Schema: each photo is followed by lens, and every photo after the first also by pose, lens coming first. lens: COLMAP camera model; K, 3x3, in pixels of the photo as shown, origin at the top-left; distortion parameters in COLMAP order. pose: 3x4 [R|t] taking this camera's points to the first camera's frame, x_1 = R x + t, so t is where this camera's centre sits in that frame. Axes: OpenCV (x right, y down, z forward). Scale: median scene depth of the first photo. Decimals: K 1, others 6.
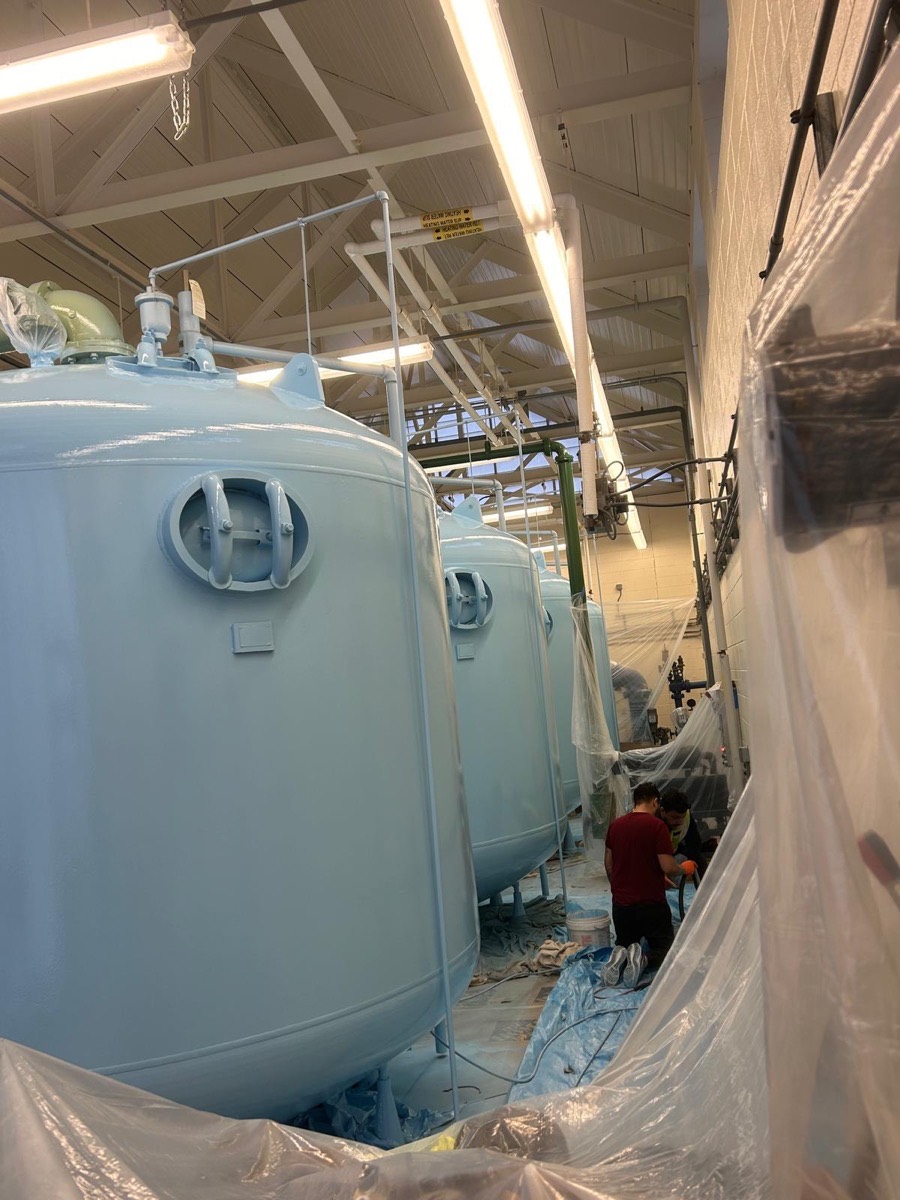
lens RADIAL K [[1032.4, 0, 450.0], [0, 1032.4, 600.0], [0, 0, 1]] dist [0.002834, 0.111813]
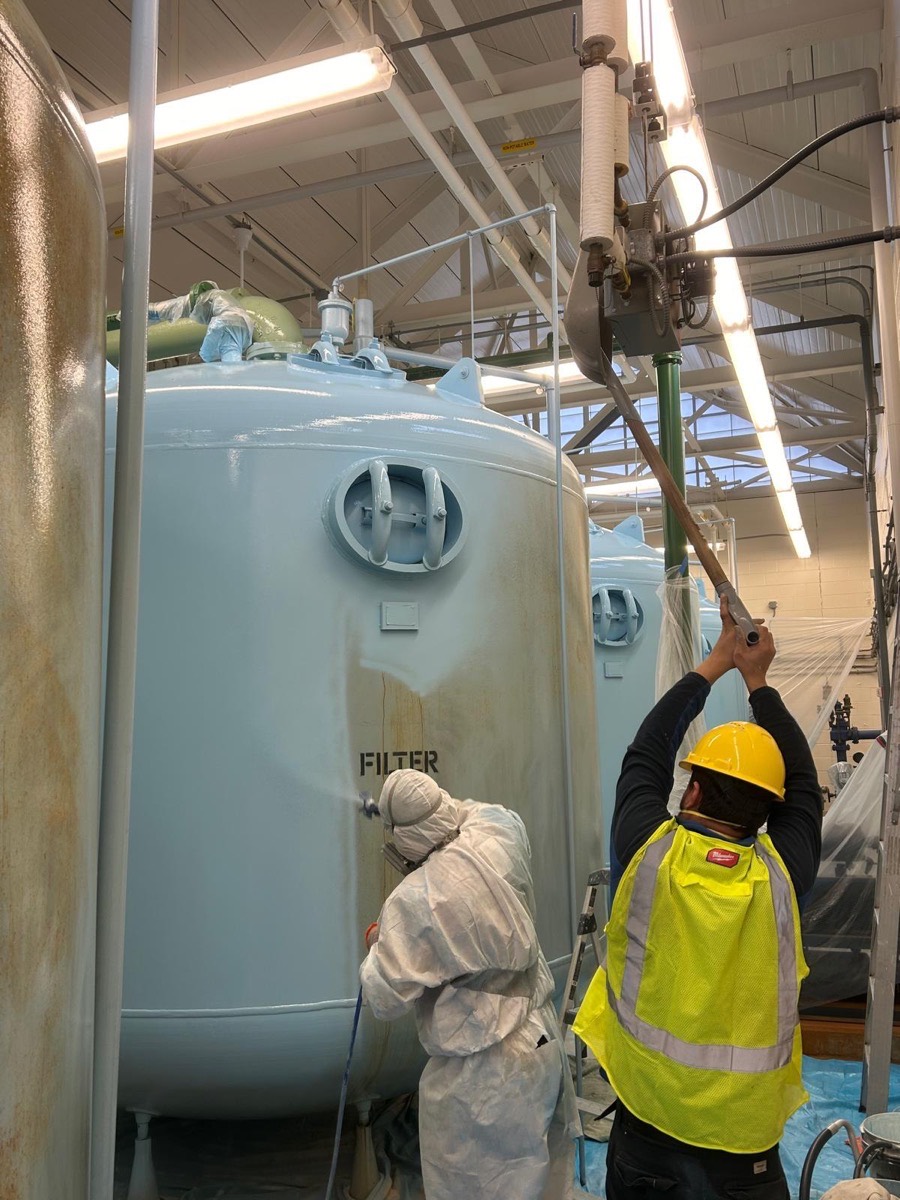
lens RADIAL K [[1032.4, 0, 450.0], [0, 1032.4, 600.0], [0, 0, 1]] dist [0.002834, 0.111813]
pose [[0.987583, 0.050835, -0.148647, 0.023320], [-0.052970, 0.998542, -0.010433, 0.009176], [0.147900, 0.018177, 0.988835, 0.097461]]
